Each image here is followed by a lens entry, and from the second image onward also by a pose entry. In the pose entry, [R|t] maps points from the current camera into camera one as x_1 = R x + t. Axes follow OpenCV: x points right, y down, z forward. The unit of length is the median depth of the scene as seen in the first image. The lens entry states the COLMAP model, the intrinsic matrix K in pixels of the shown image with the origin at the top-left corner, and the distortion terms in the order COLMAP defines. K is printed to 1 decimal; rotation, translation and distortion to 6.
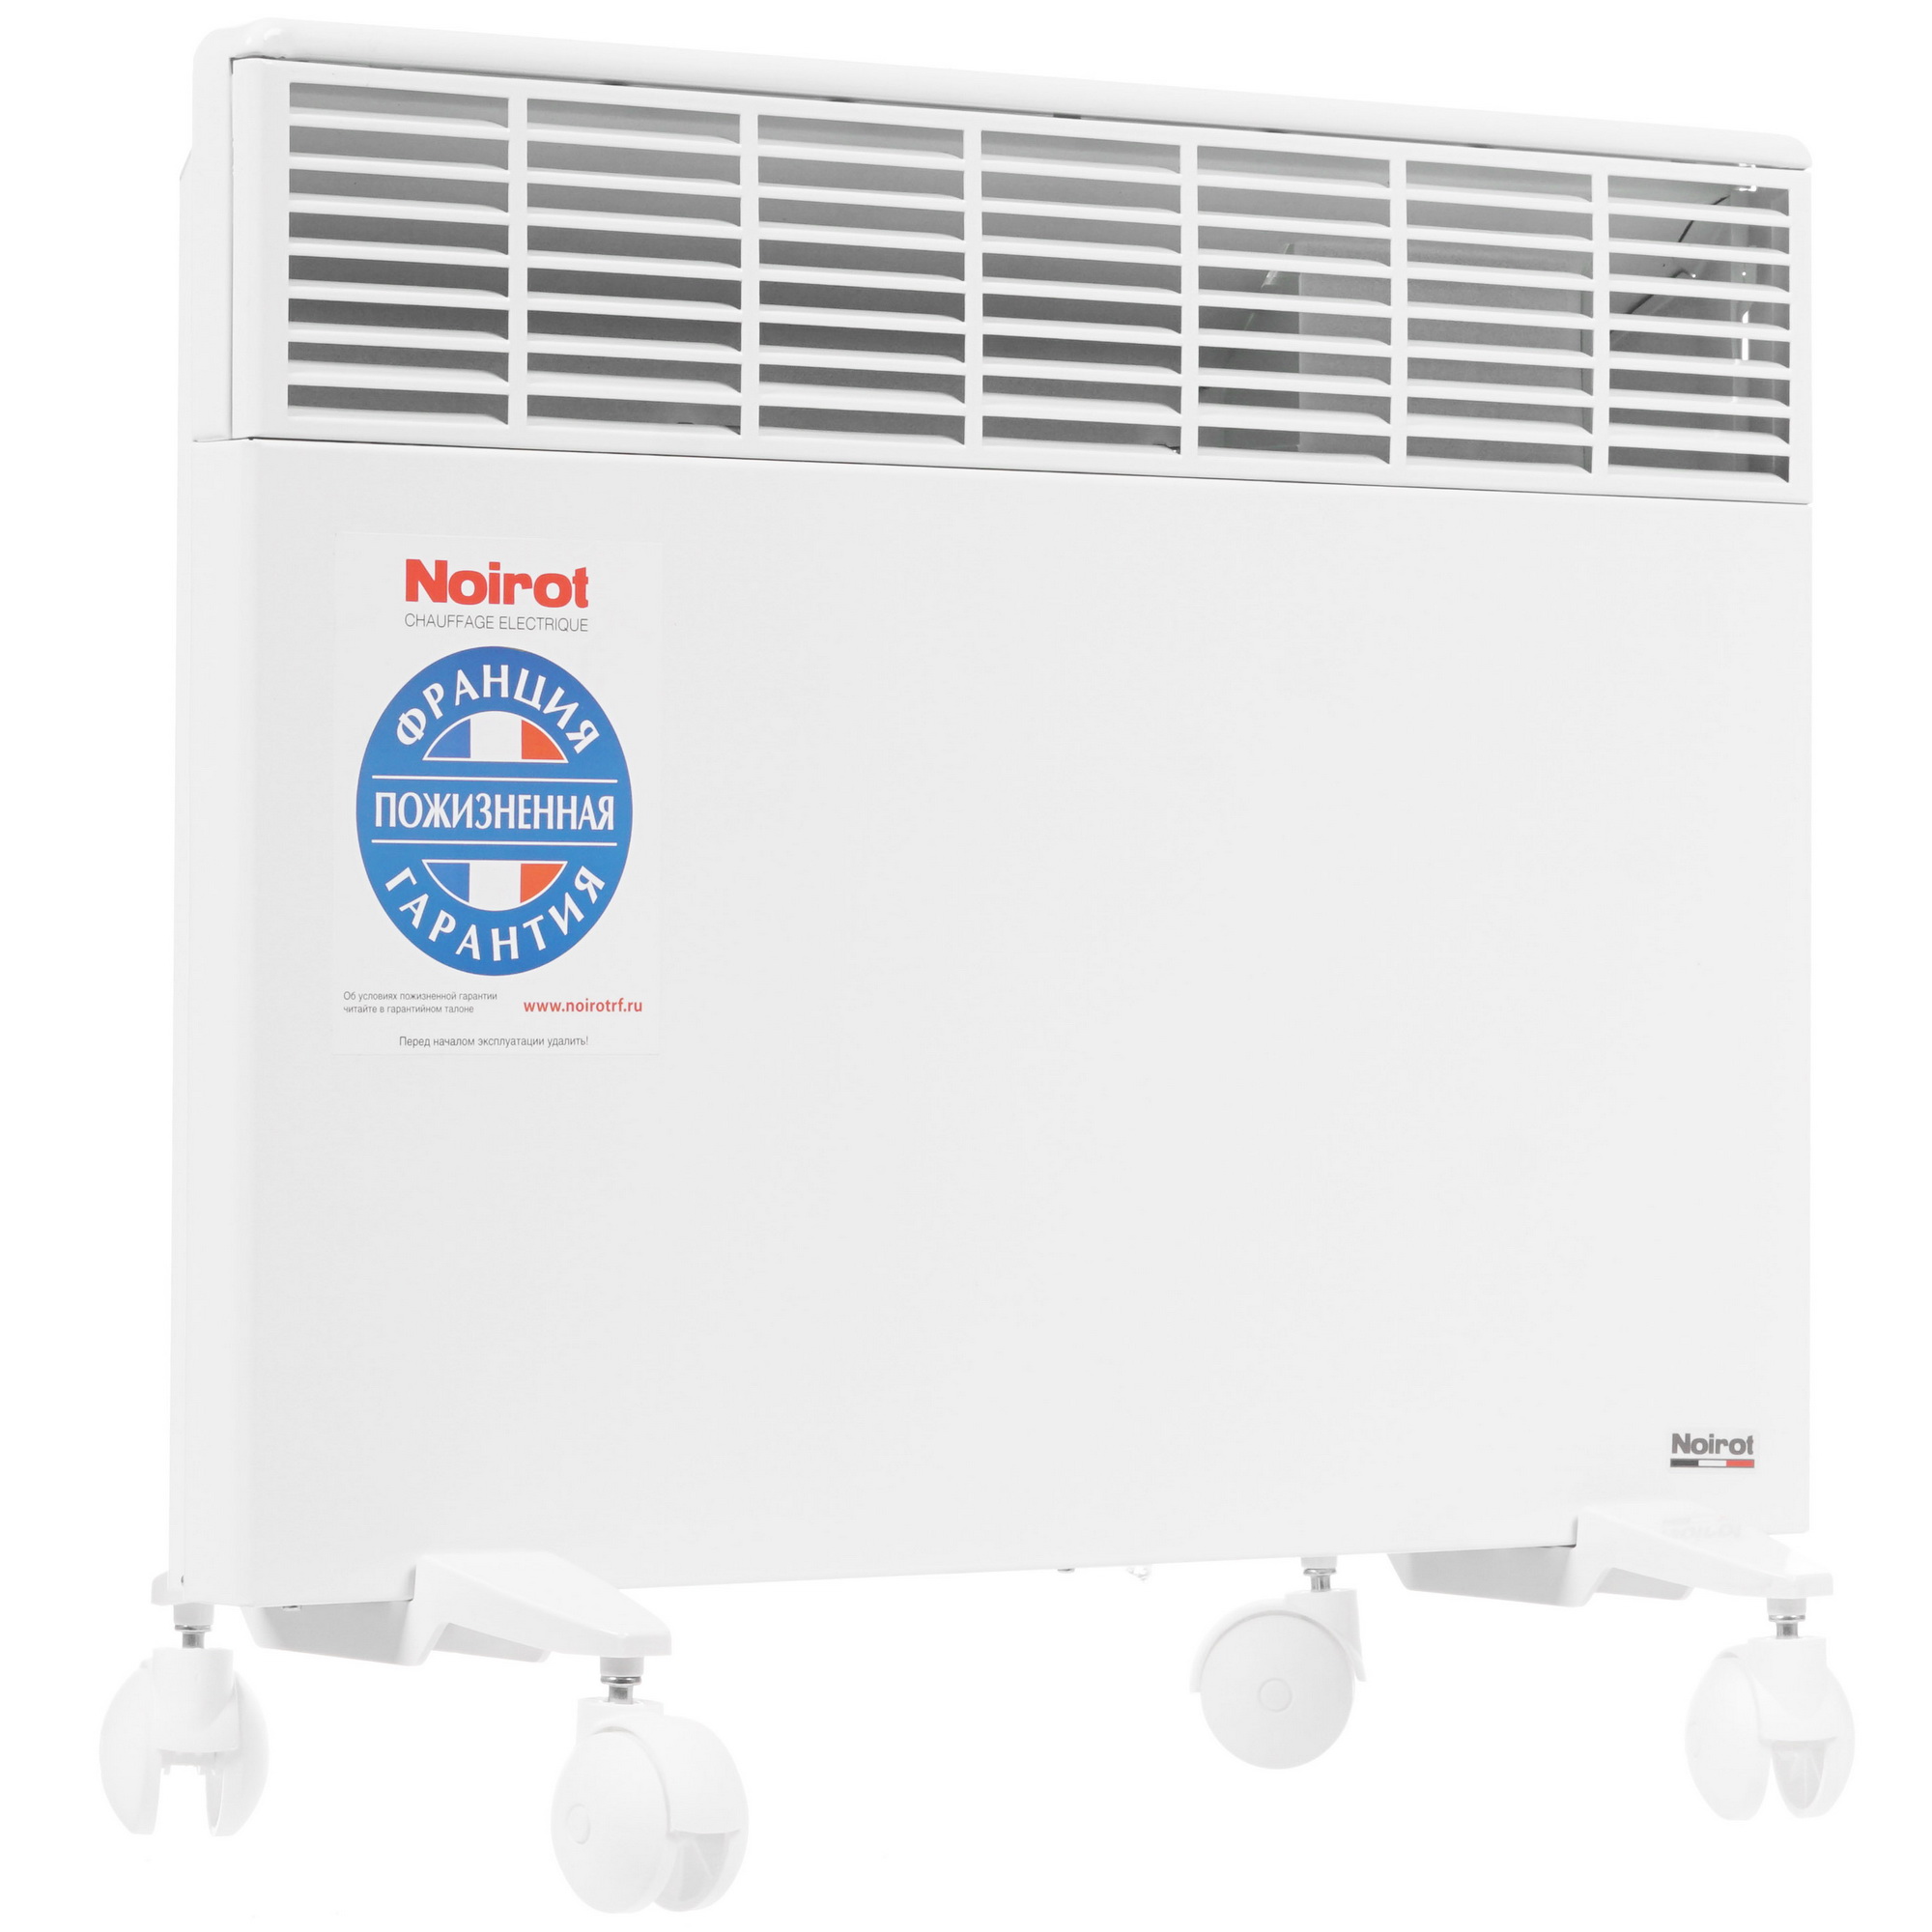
lens RADIAL K [[5738.1, 0, 986.5], [0, 5738.1, 913.2], [0, 0, 1]] dist [-0.072474, 0.000000]
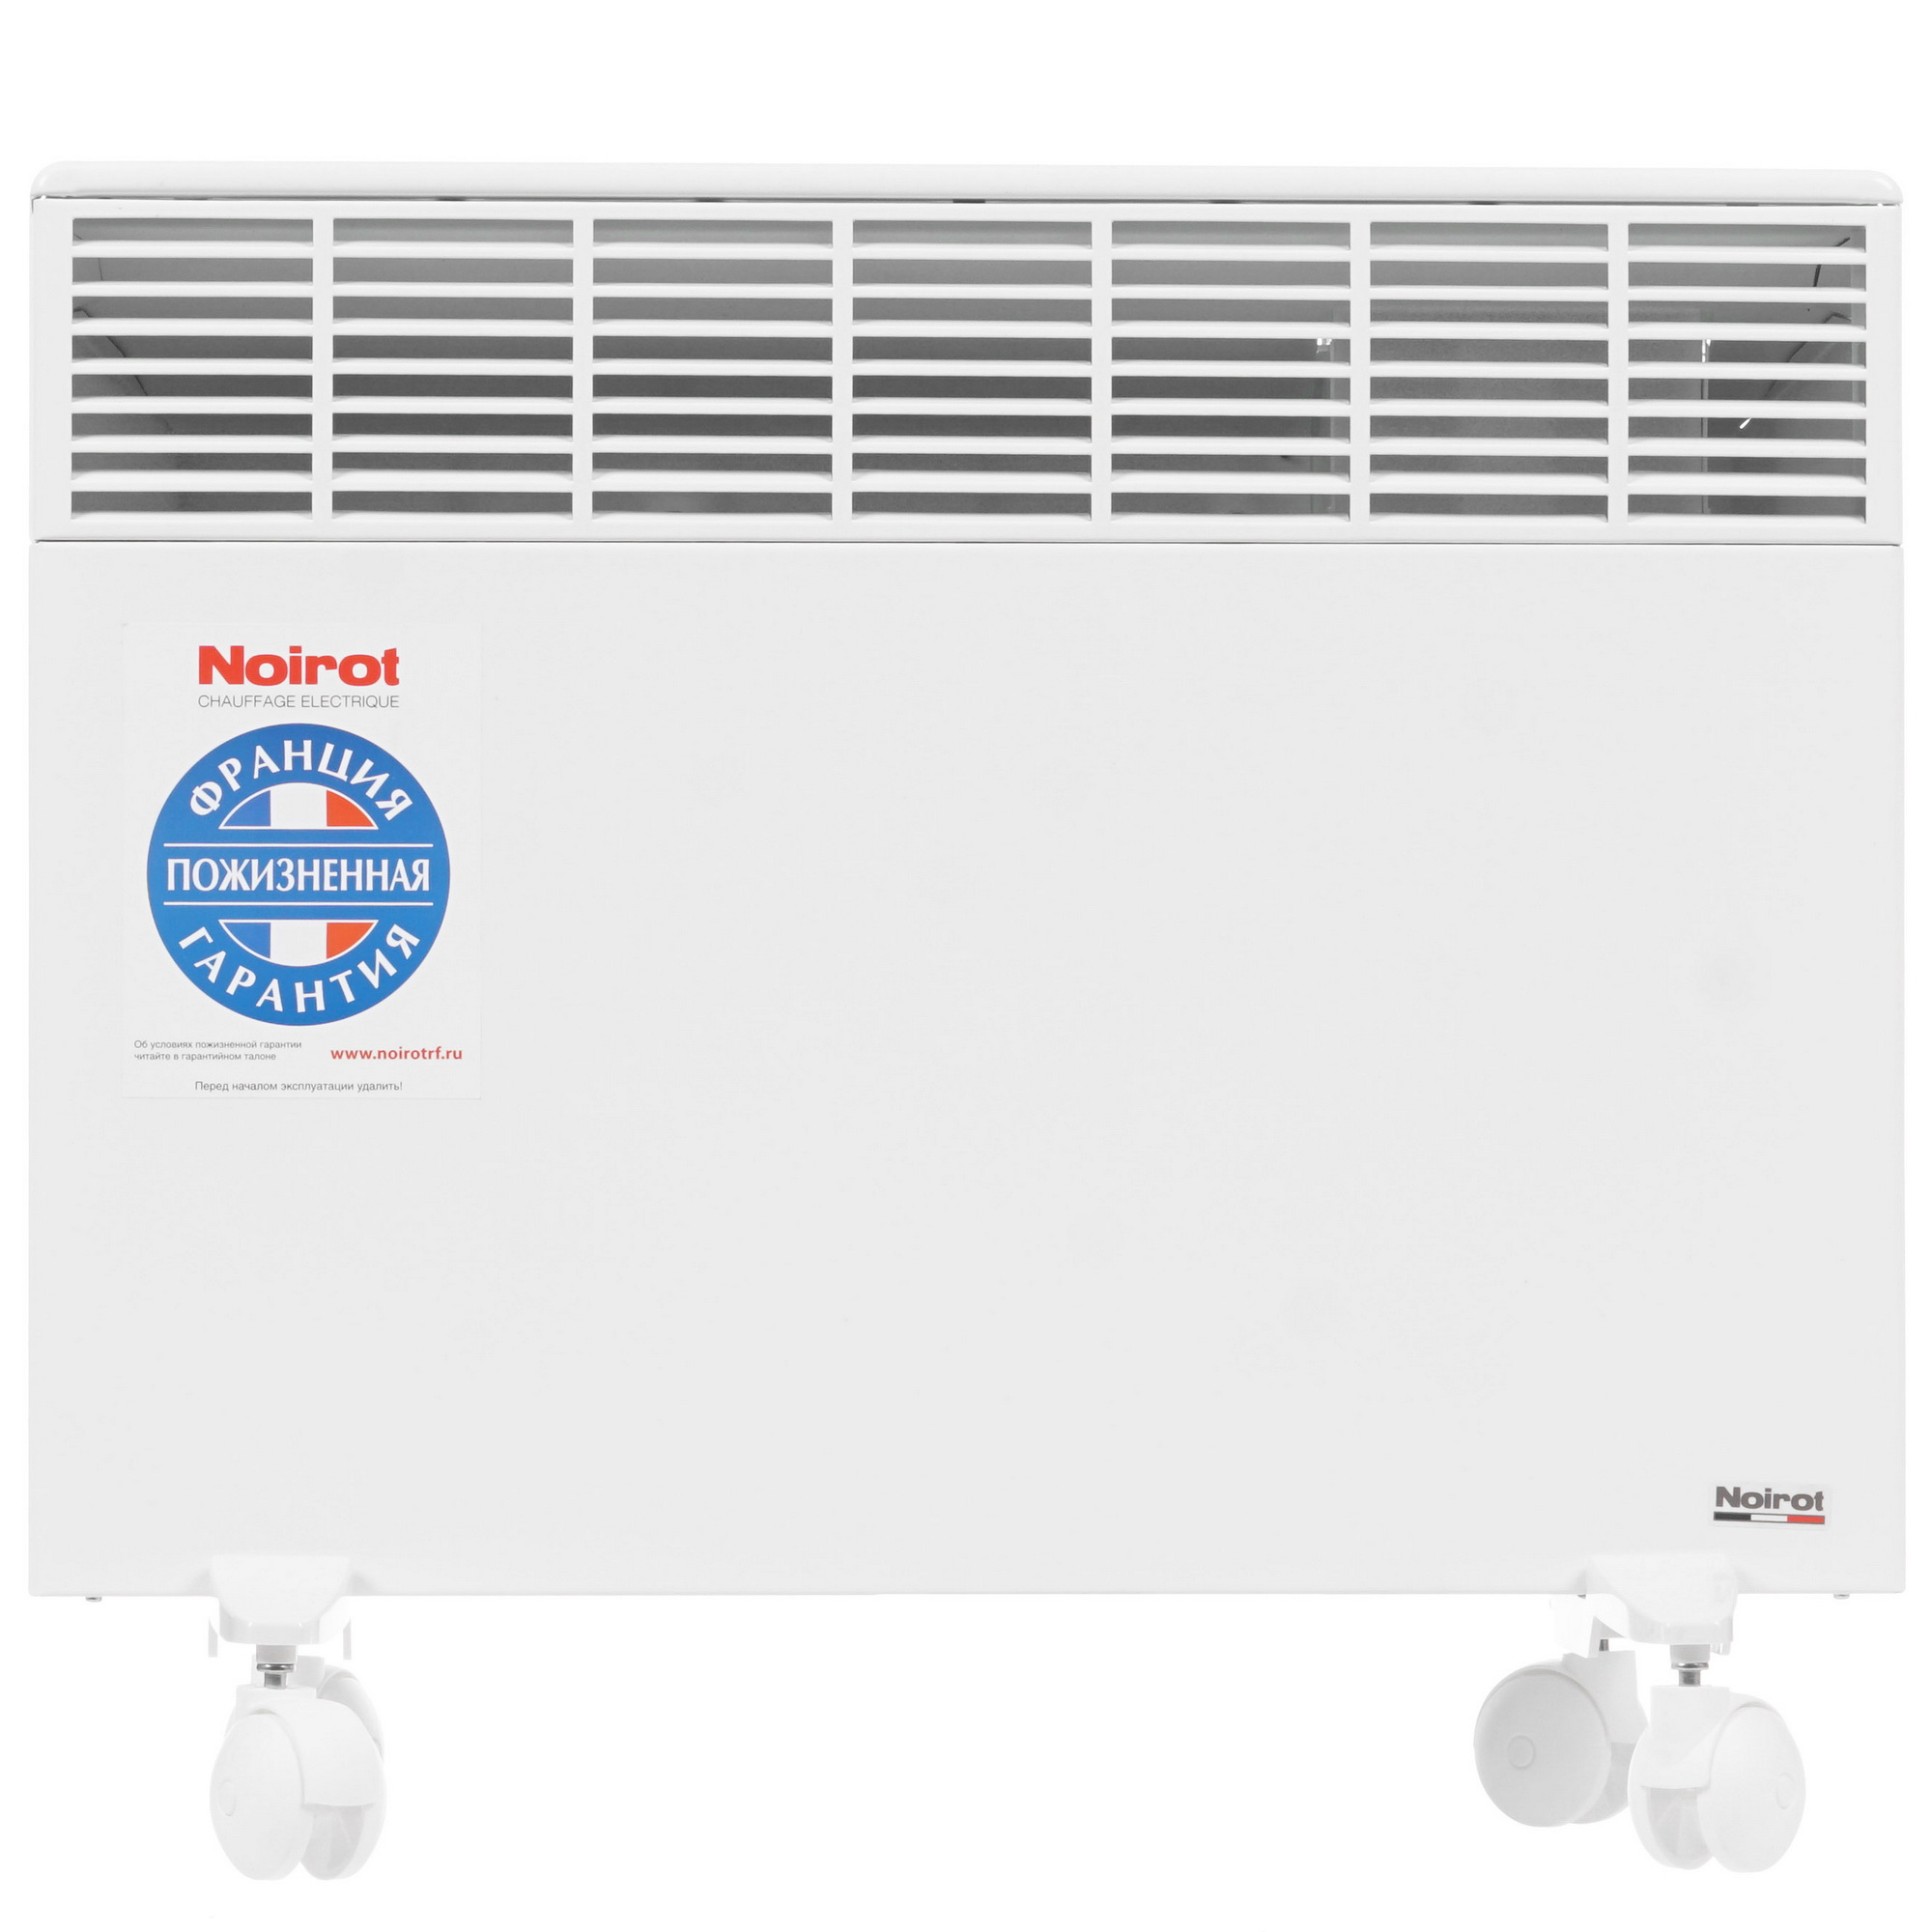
lens RADIAL K [[5738.1, 0, 1007.5], [0, 5738.1, 1011.3], [0, 0, 1]] dist [-0.072474, 0.000000]
pose [[0.929236, -0.016682, -0.369110, 0.435984], [0.012094, 0.999818, -0.014742, 0.025535], [0.369289, 0.009235, 0.929269, 0.039640]]
